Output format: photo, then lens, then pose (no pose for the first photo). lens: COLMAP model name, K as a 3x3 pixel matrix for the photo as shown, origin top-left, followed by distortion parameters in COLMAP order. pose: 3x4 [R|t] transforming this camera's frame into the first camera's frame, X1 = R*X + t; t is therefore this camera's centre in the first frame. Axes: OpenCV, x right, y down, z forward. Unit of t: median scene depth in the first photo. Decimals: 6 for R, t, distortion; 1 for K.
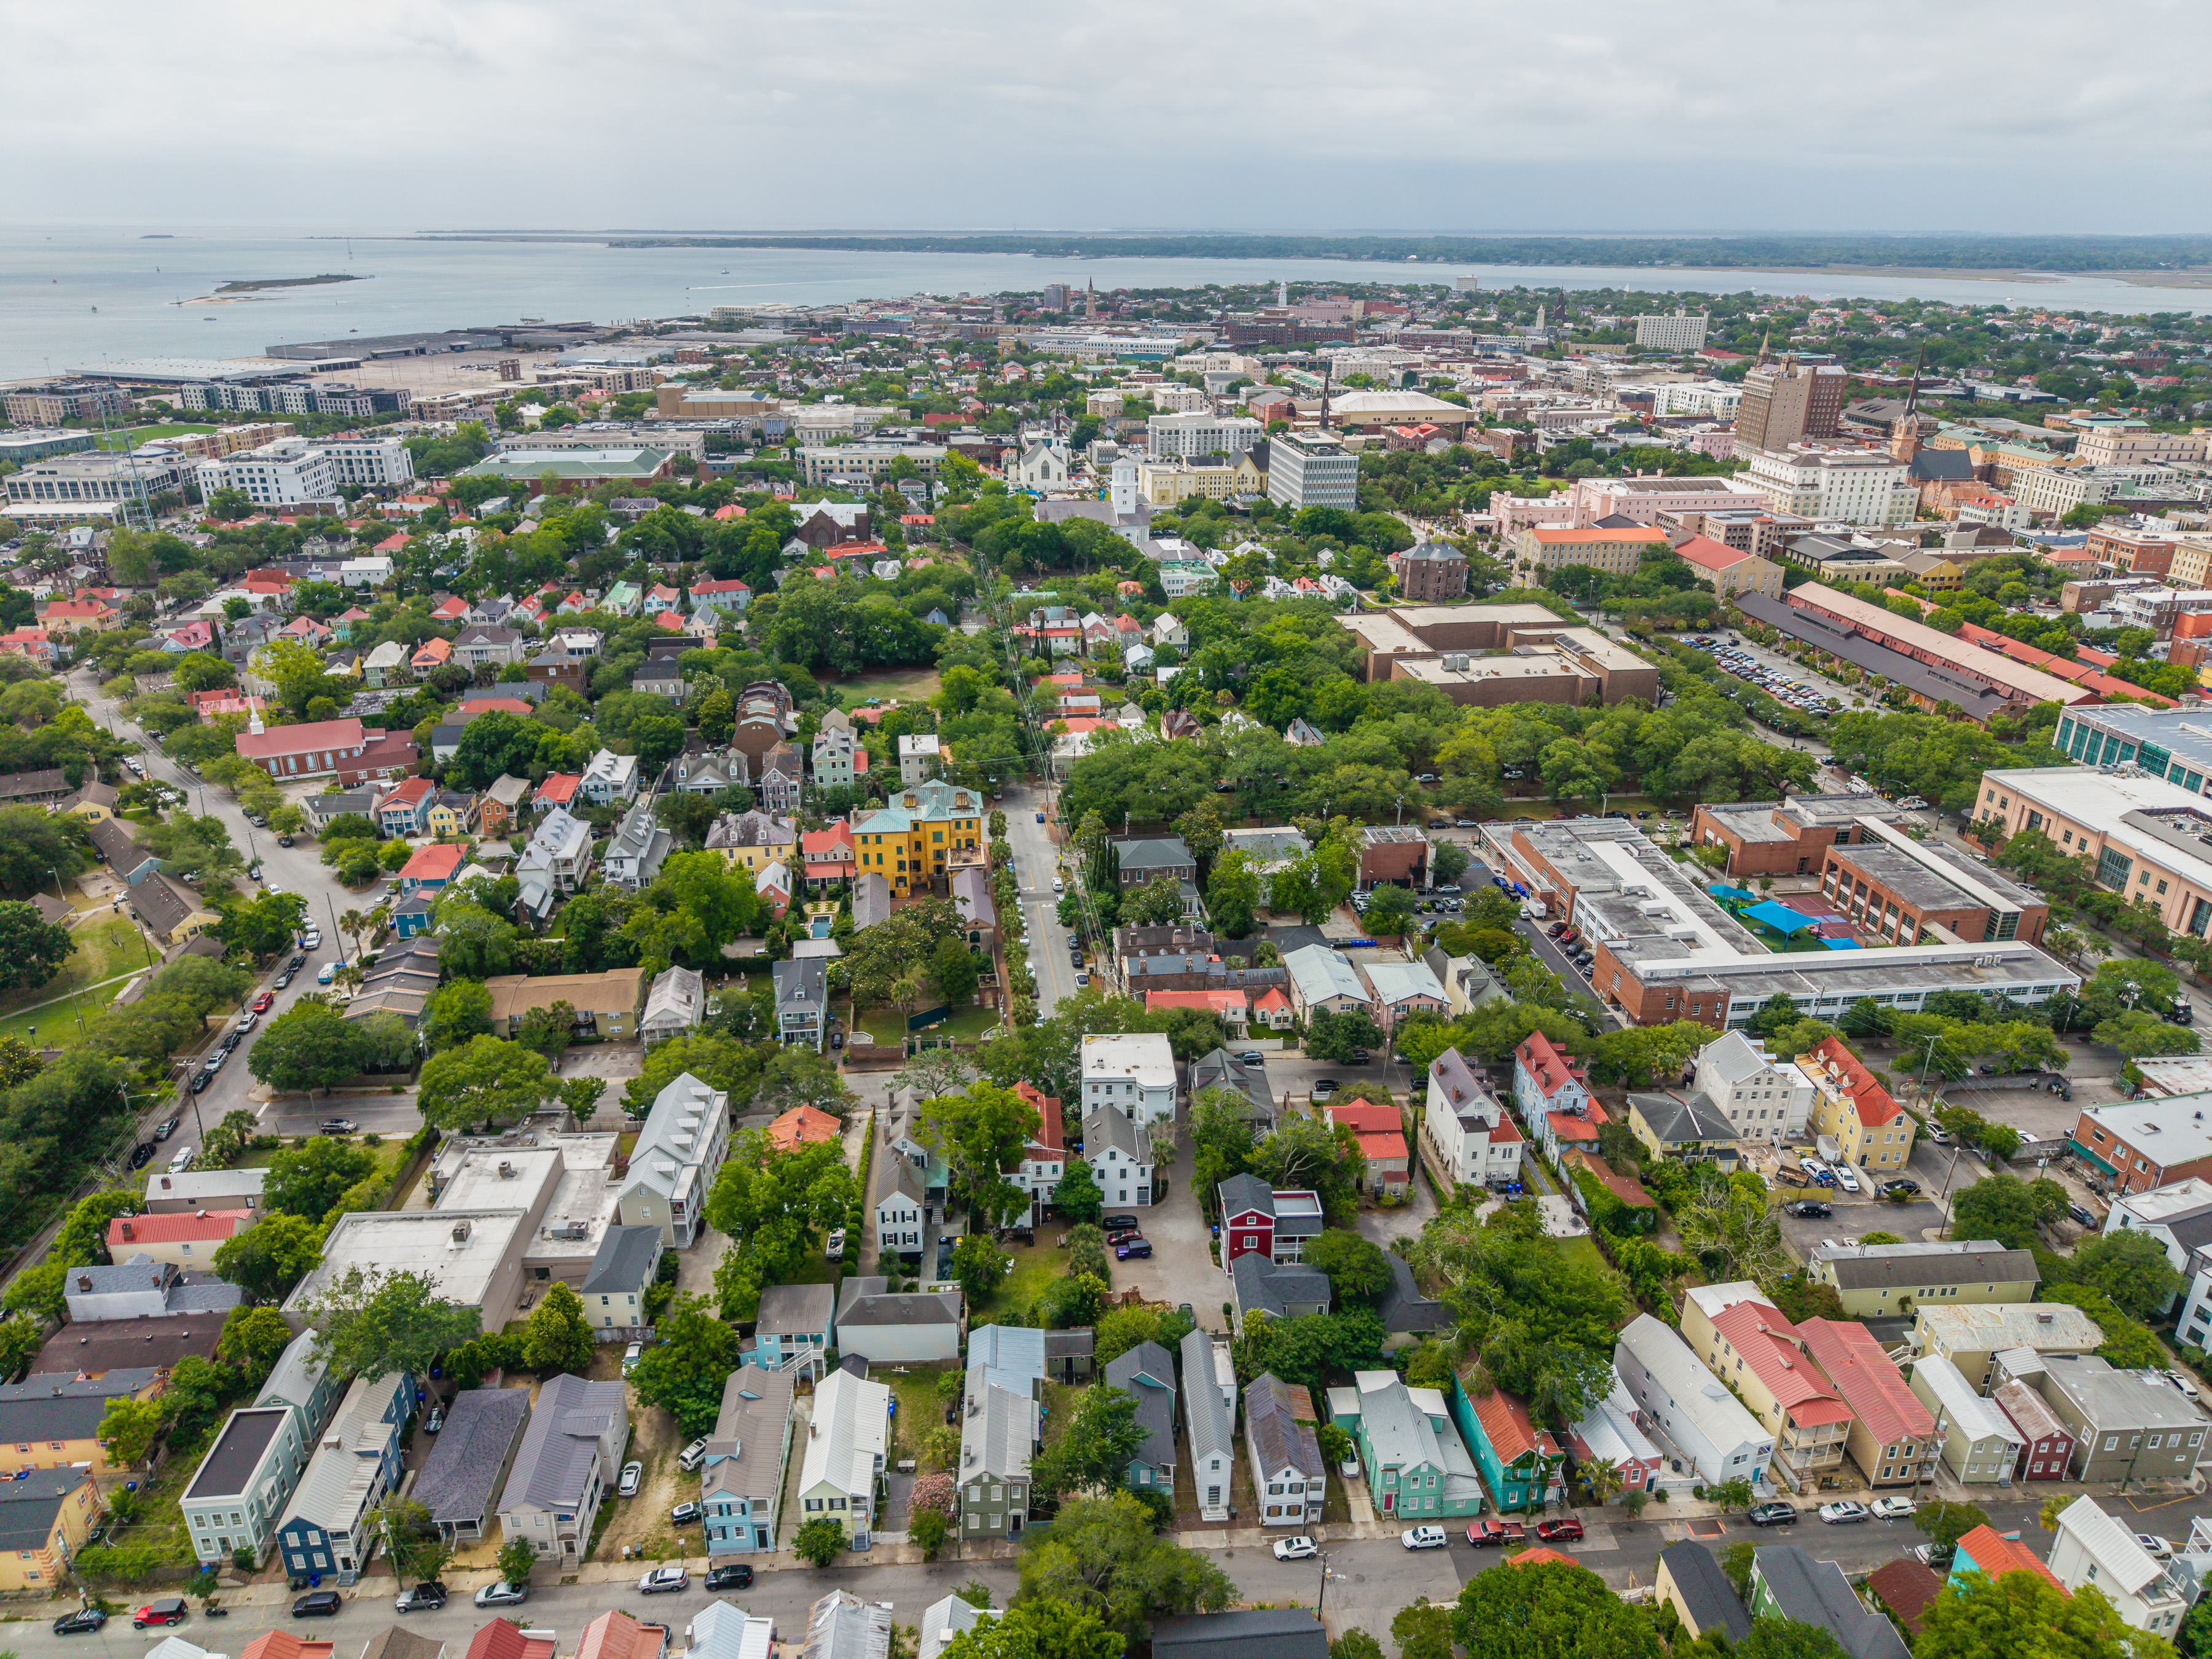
lens RADIAL K [[1472.2, 0, 1109.0], [0, 1472.2, 833.6], [0, 0, 1]] dist [0.065215, -0.097411]
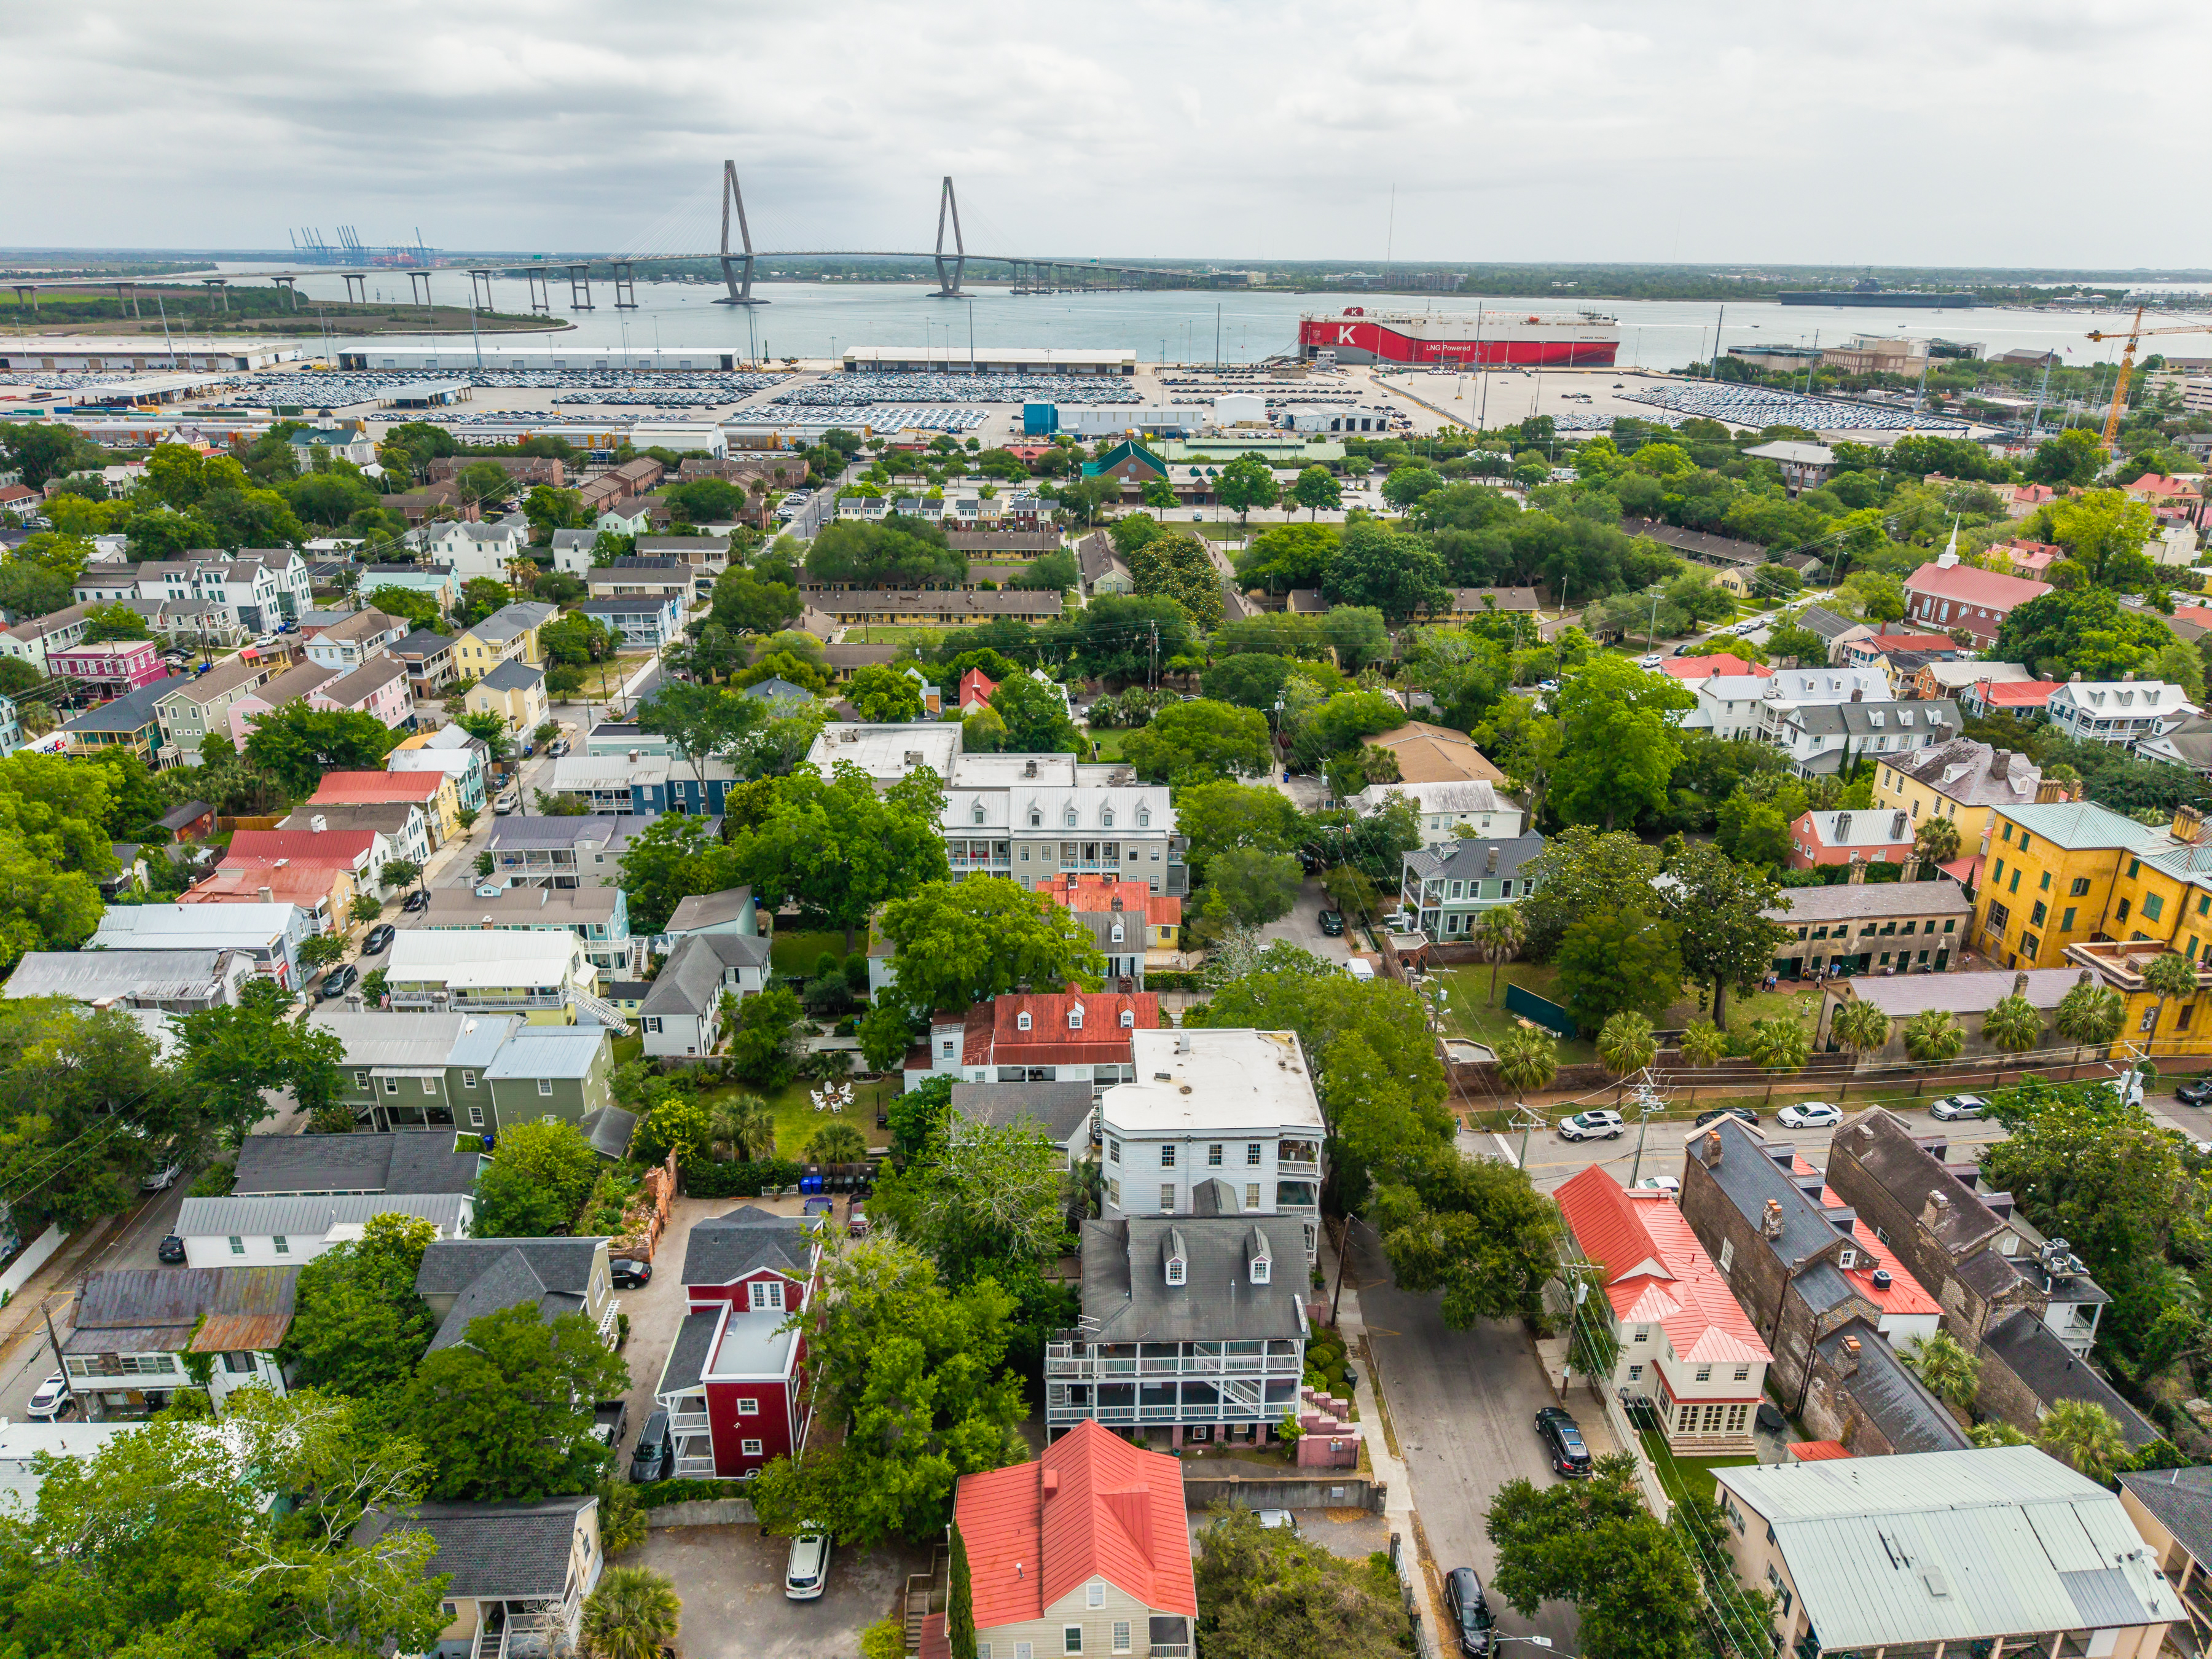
lens RADIAL K [[1482.1, 0, 1107.8], [0, 1482.1, 834.0], [0, 0, 1]] dist [0.021593, -0.023803]
pose [[-0.023341, 0.357616, -0.933577, 0.332248], [-0.394061, 0.854936, 0.337344, -0.047690], [0.918788, 0.375760, 0.120968, 0.680493]]
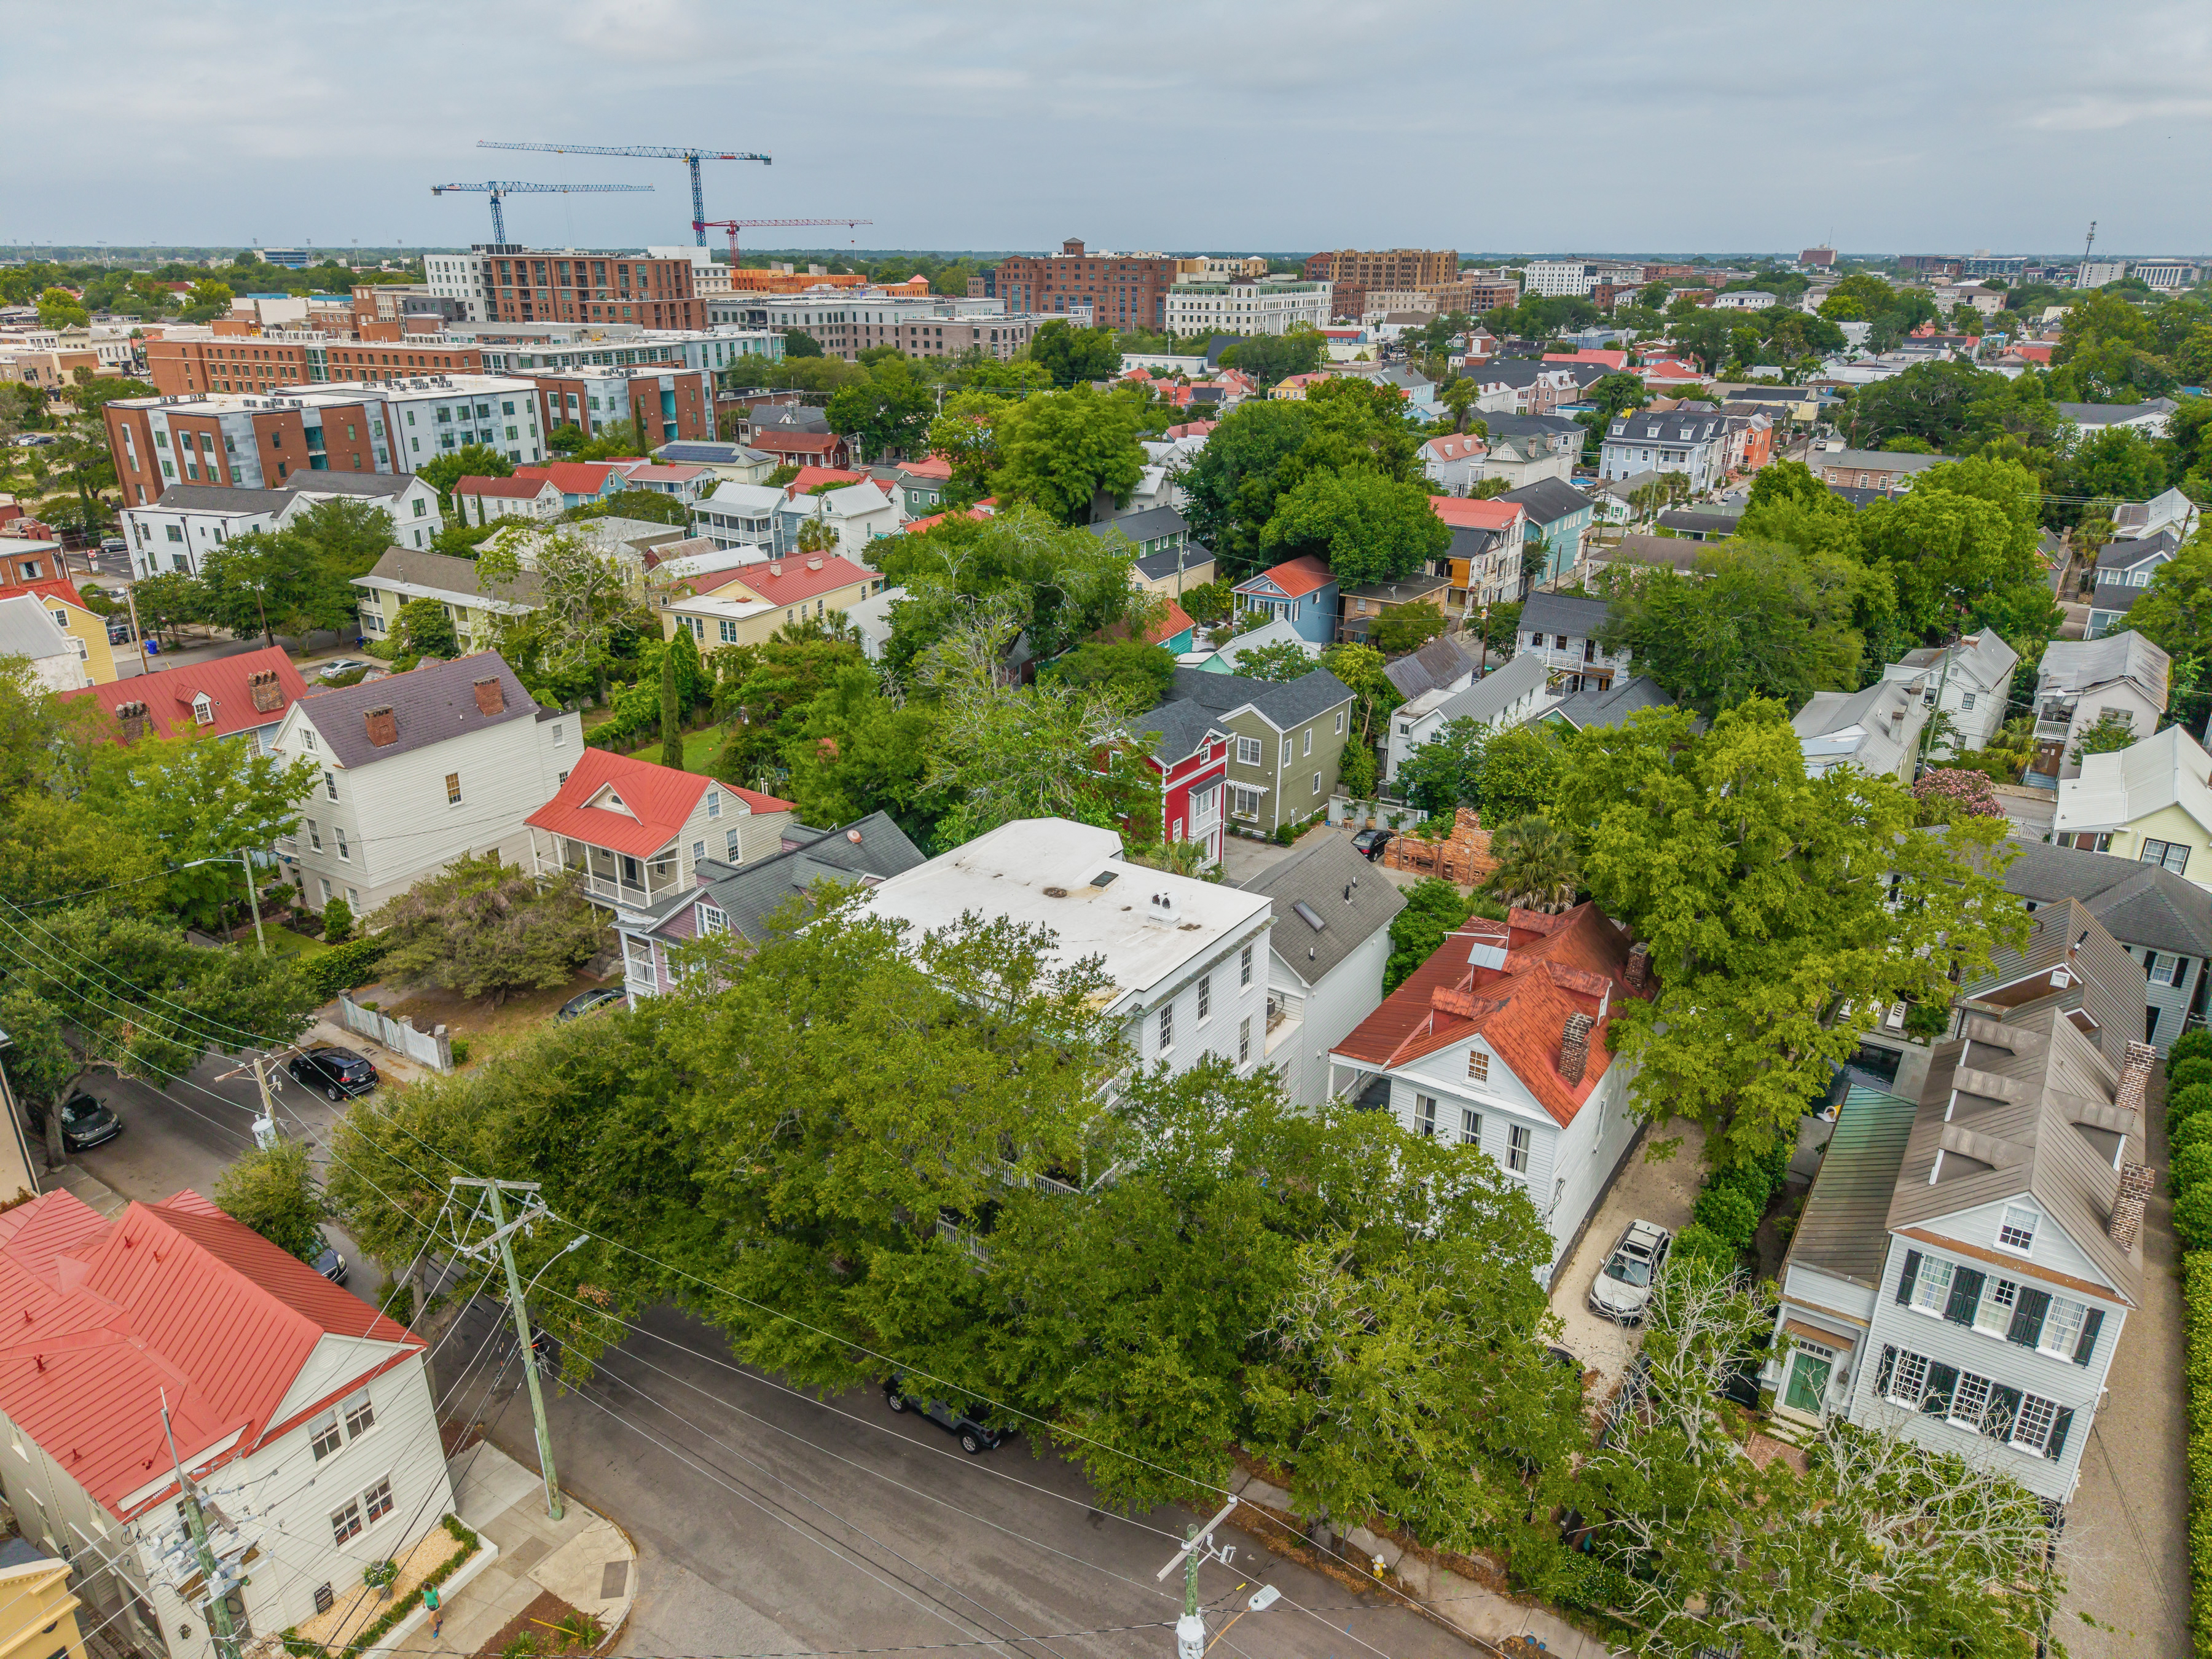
lens RADIAL K [[1488.2, 0, 1106.0], [0, 1488.2, 829.5], [0, 0, 1]] dist [0.001953, 0.007292]
pose [[-0.799708, -0.226995, 0.555824, -0.103587], [0.222296, 0.748032, 0.625327, -0.011470], [-0.557720, 0.623636, -0.547747, 0.868895]]
